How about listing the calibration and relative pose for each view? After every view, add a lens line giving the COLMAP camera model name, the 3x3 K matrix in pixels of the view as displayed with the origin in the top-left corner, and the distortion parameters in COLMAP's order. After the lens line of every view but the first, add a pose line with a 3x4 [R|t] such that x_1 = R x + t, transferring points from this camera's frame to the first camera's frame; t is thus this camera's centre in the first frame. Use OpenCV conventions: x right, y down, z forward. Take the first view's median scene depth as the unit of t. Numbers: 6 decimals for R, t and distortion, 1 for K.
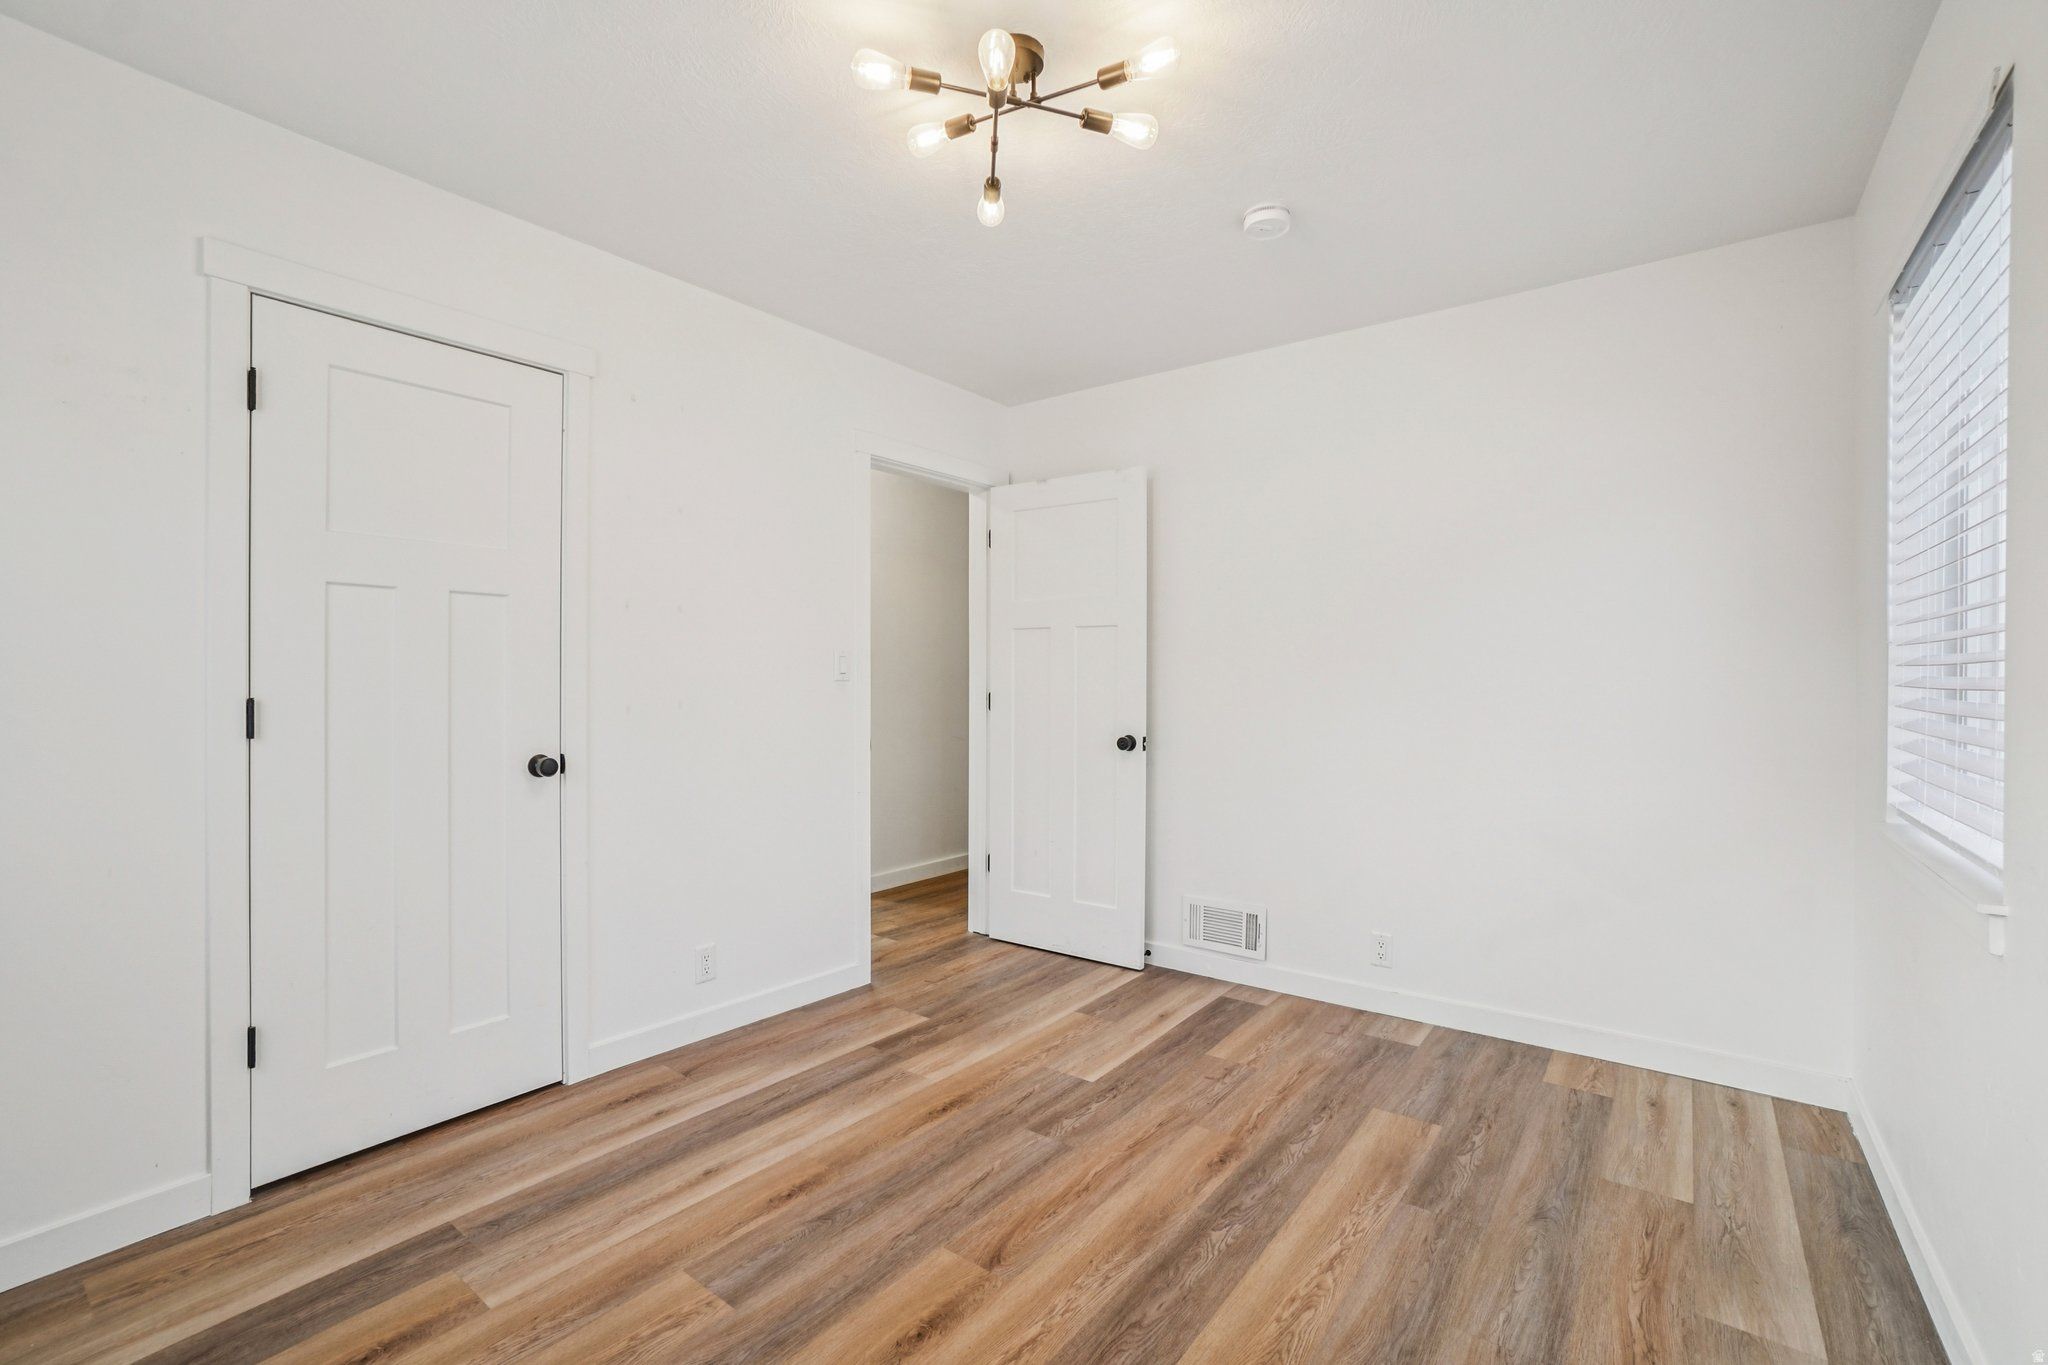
lens RADIAL K [[901.8, 0, 1004.8], [0, 901.8, 684.7], [0, 0, 1]] dist [-0.049460, 0.022577]
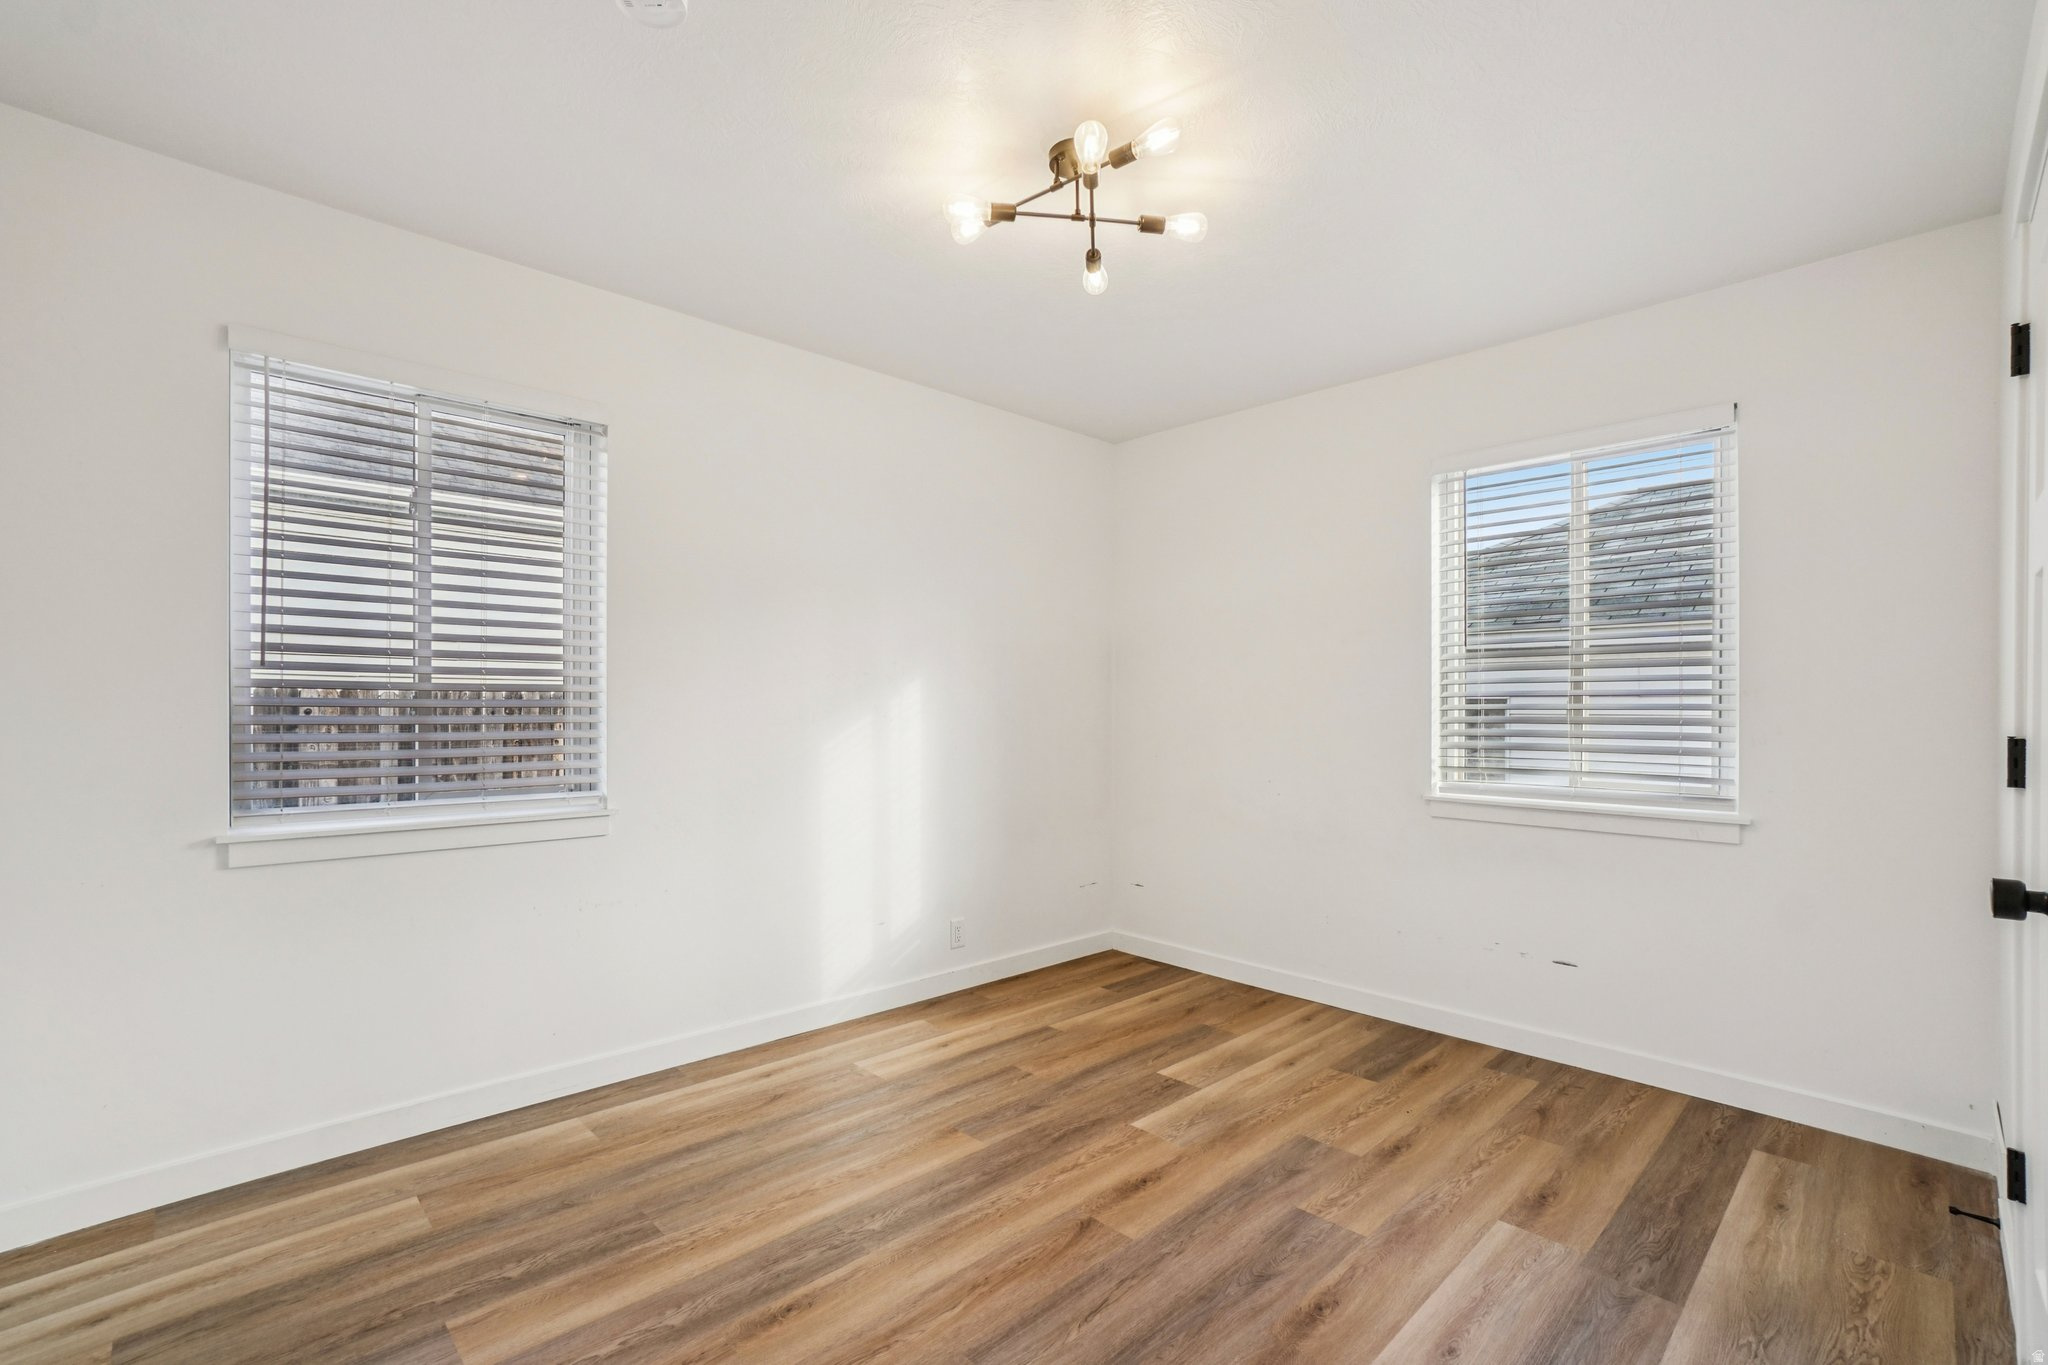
lens RADIAL K [[901.8, 0, 1004.8], [0, 901.8, 684.7], [0, 0, 1]] dist [-0.049460, 0.022577]
pose [[-0.989137, -0.005931, 0.146880, -0.066021], [-0.008536, 0.999817, -0.017115, -0.010767], [-0.146752, -0.018183, -0.989006, 1.984820]]
